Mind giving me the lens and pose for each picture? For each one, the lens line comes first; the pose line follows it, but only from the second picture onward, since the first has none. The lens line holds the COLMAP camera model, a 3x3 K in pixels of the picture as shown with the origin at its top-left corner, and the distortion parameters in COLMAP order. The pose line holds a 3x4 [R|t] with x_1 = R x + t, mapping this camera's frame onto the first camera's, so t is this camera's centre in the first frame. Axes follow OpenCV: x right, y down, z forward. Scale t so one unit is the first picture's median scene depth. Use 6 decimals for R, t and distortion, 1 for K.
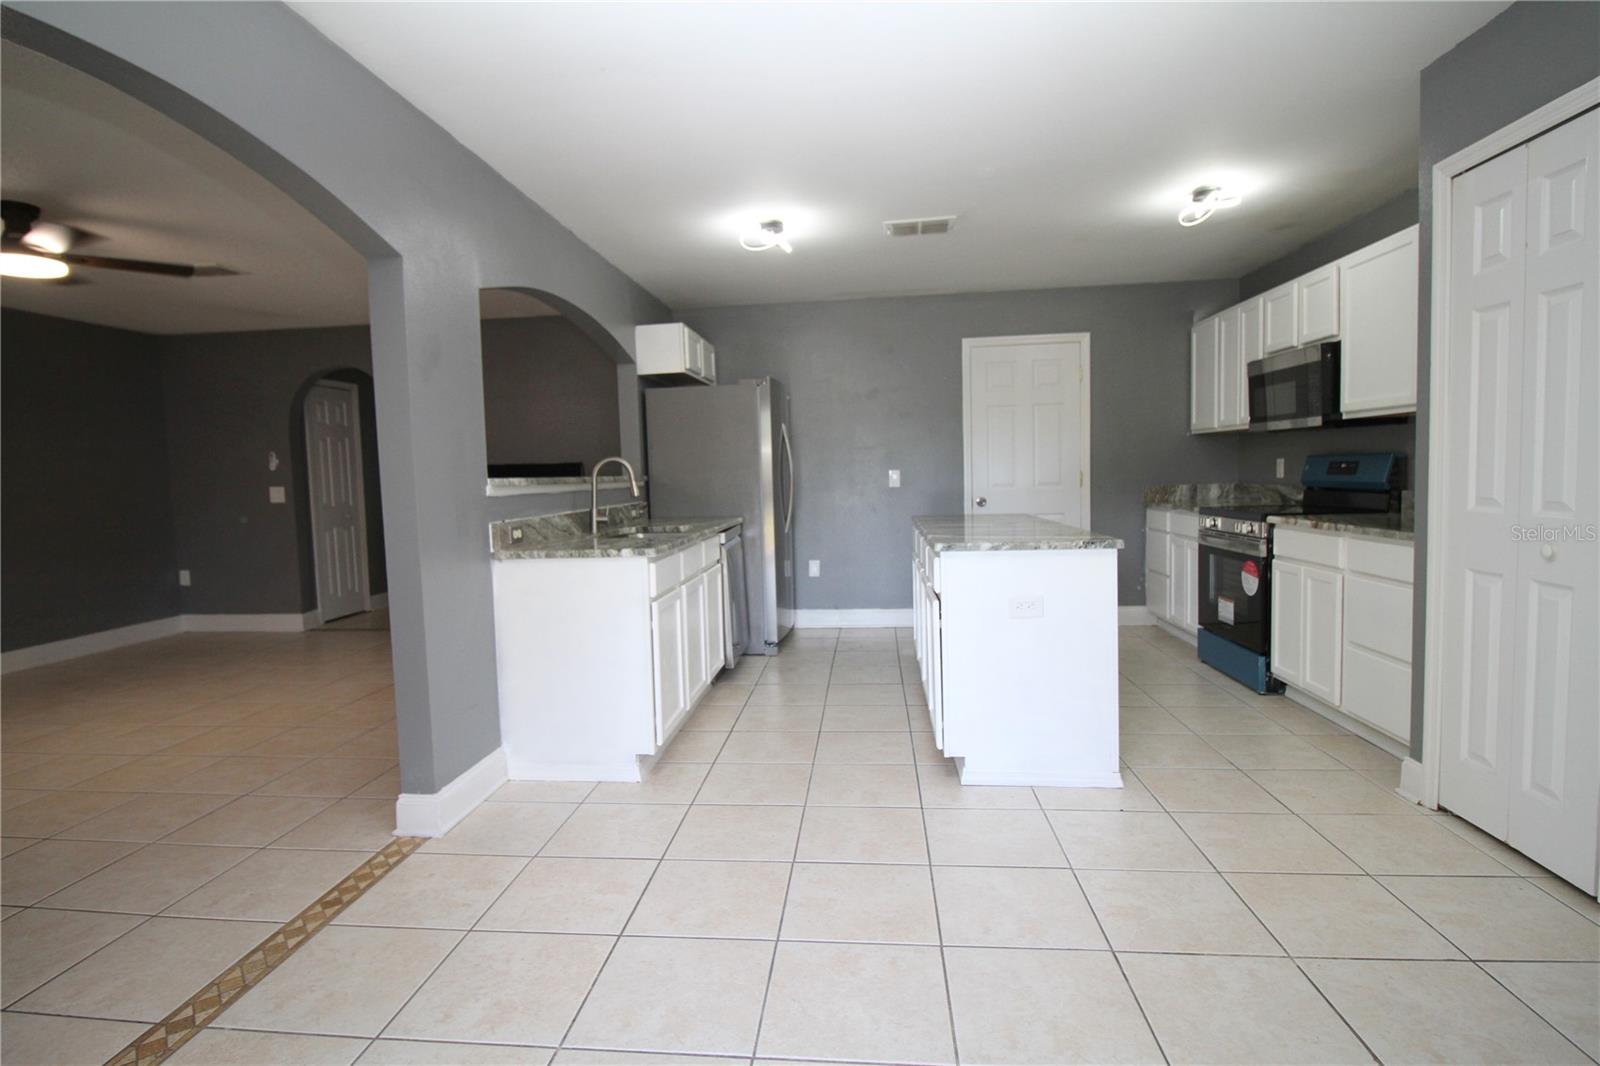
lens RADIAL K [[813.1, 0, 788.7], [0, 813.1, 526.6], [0, 0, 1]] dist [-0.009825, -0.002811]
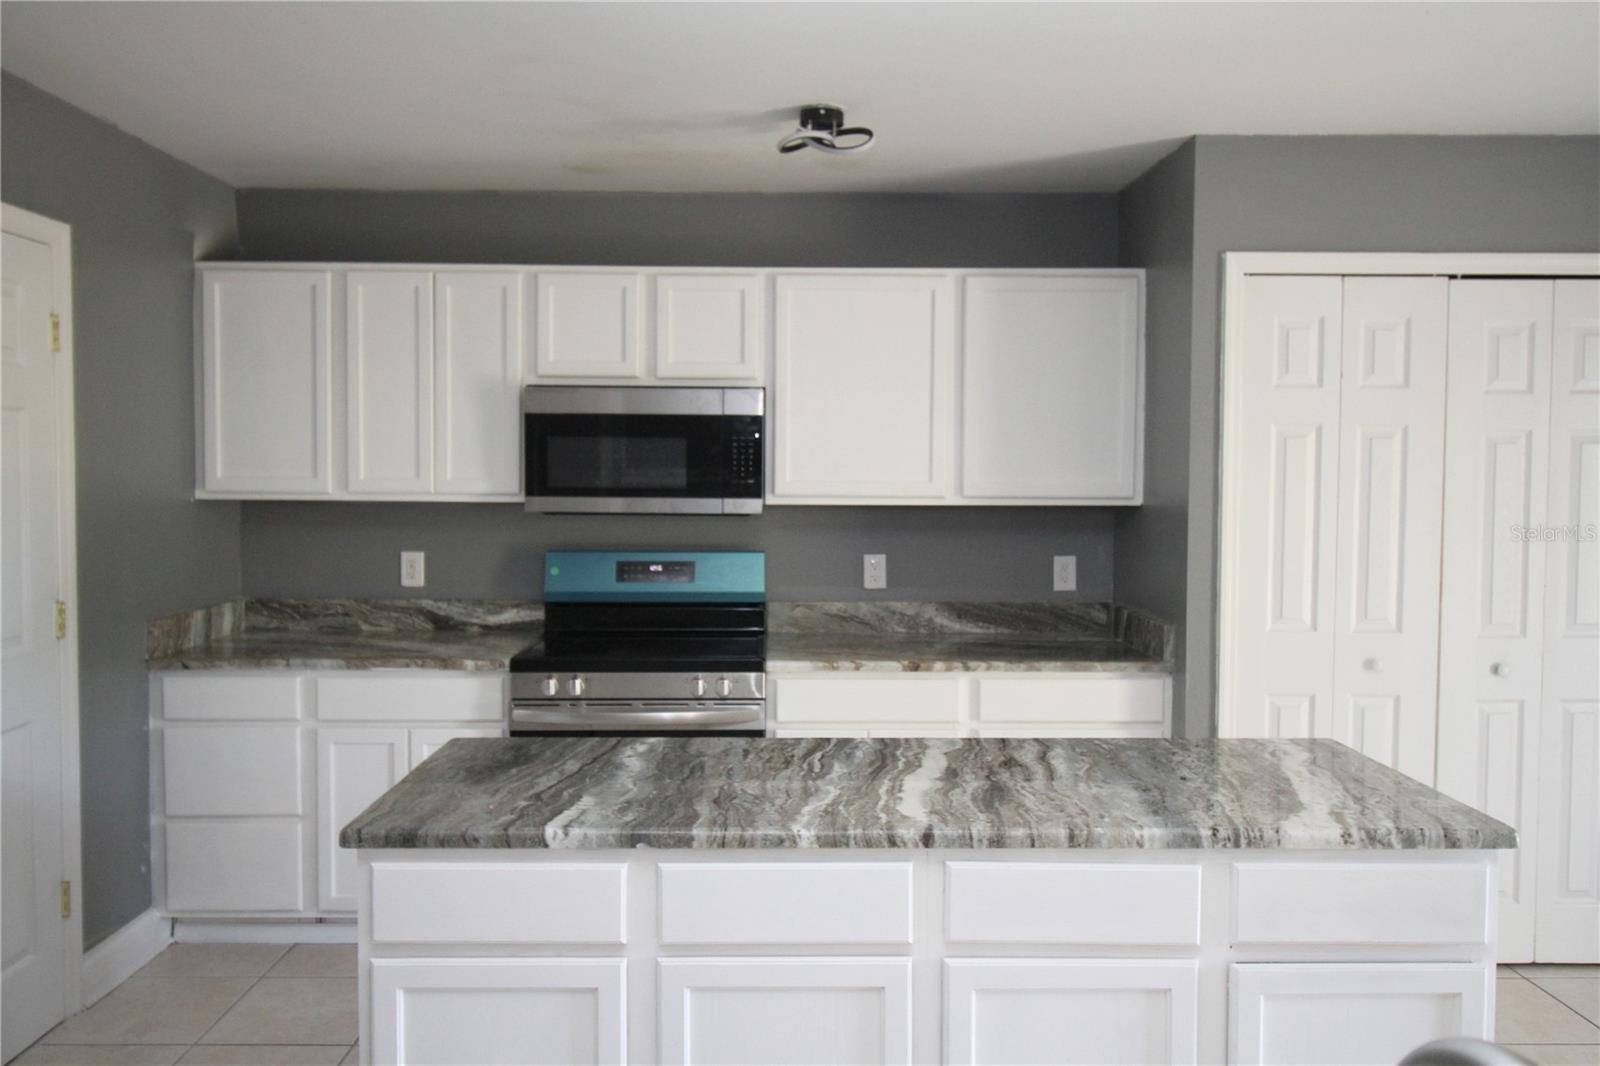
lens RADIAL K [[1179.1, 0, 793.7], [0, 1179.1, 509.2], [0, 0, 1]] dist [-0.005285, -0.005885]
pose [[-0.120887, -0.005429, 0.992651, -0.289297], [0.063818, 0.997874, 0.013229, -0.135514], [-0.990613, 0.064948, -0.120284, 1.059535]]
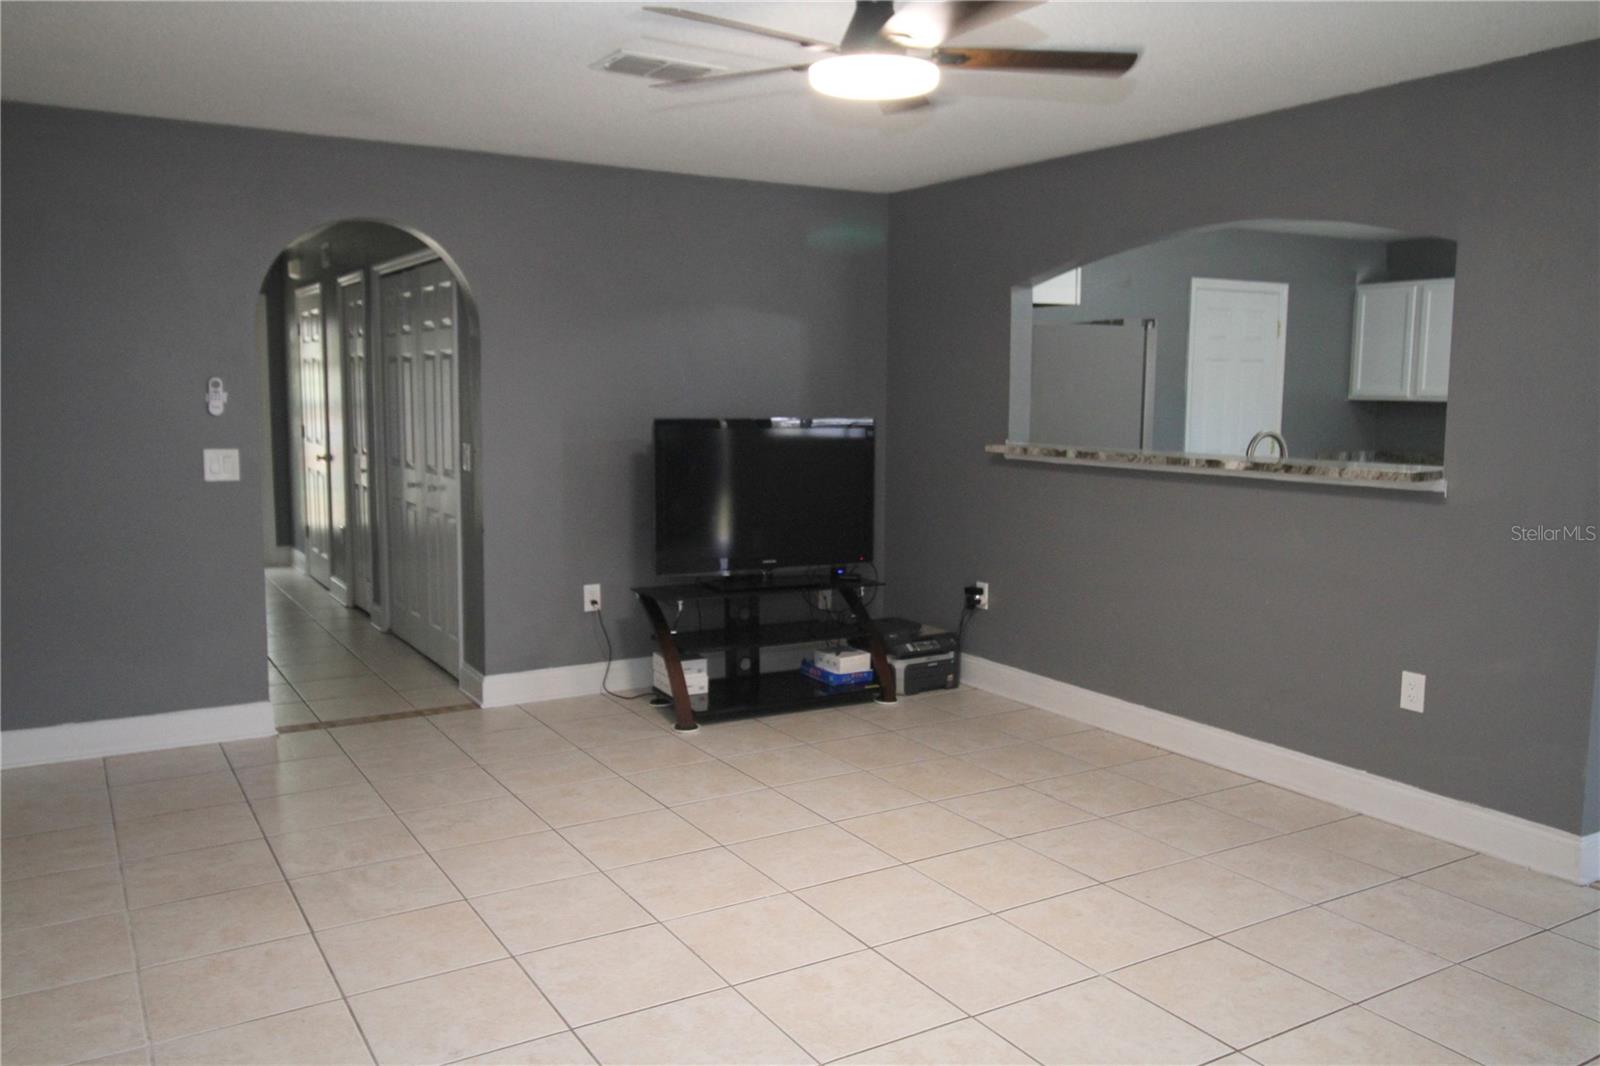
lens RADIAL K [[1262.0, 0, 790.1], [0, 1262.0, 529.8], [0, 0, 1]] dist [0.004850, 0.015382]
pose [[0.796943, -0.036845, 0.602930, -1.333210], [0.010268, 0.998820, 0.047466, -0.053036], [-0.603967, -0.031636, 0.796381, 0.287087]]
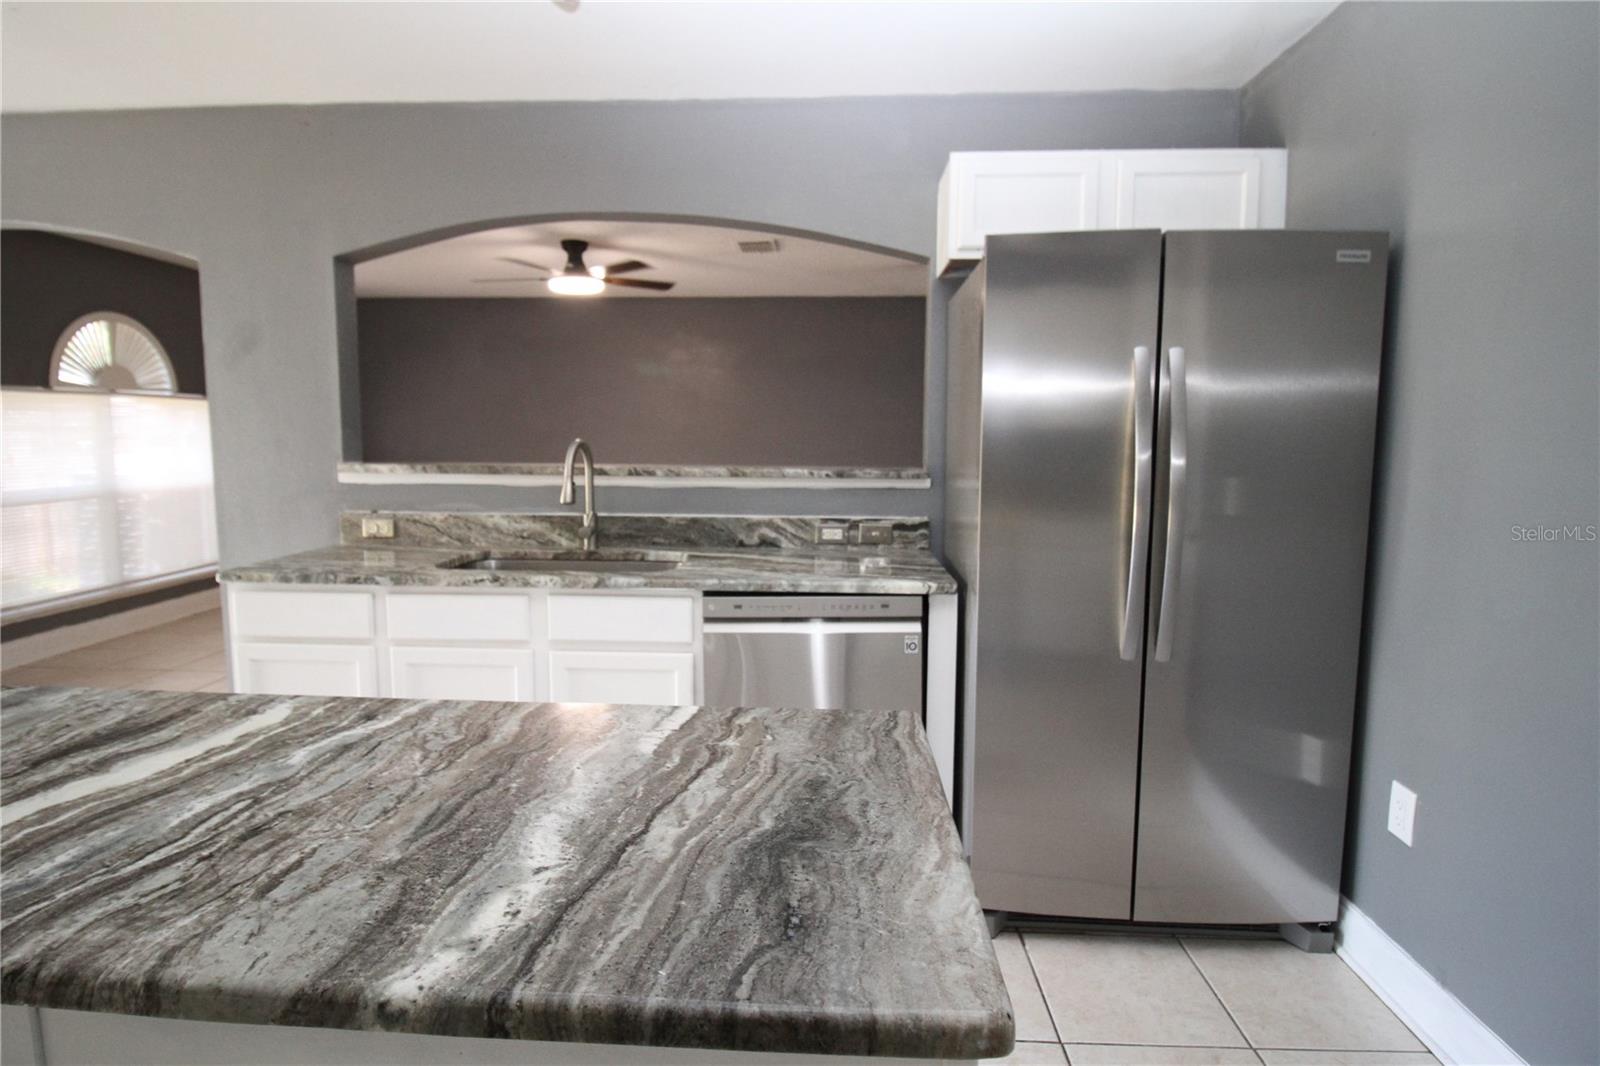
lens RADIAL K [[839.8, 0, 791.7], [0, 839.8, 529.6], [0, 0, 1]] dist [-0.002339, -0.000605]
pose [[0.059709, 0.145115, -0.987612, 0.472329], [-0.075756, 0.987182, 0.140472, -0.121078], [0.995337, 0.066430, 0.069937, 1.116416]]
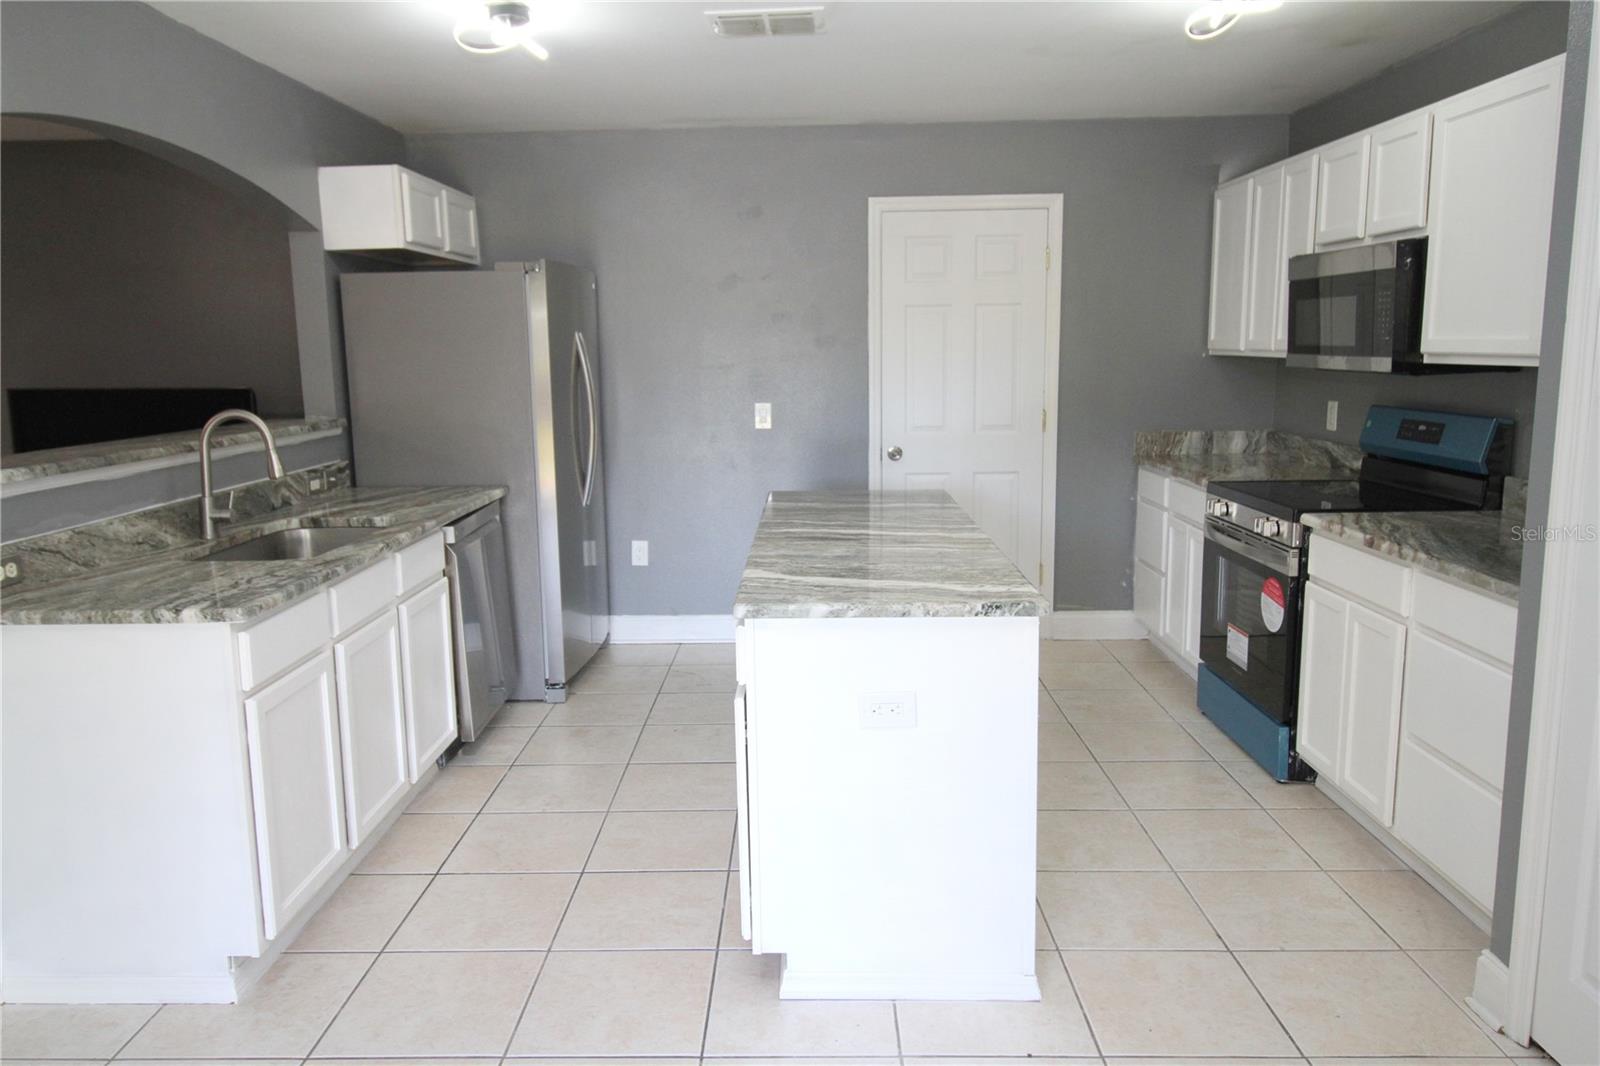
lens RADIAL K [[1129.4, 0, 796.8], [0, 1129.4, 523.1], [0, 0, 1]] dist [0.006712, 0.000566]
pose [[0.995696, 0.000644, 0.092681, 0.108943], [-0.008818, 0.996098, 0.087813, -0.078527], [-0.092263, -0.088252, 0.991816, 0.147538]]
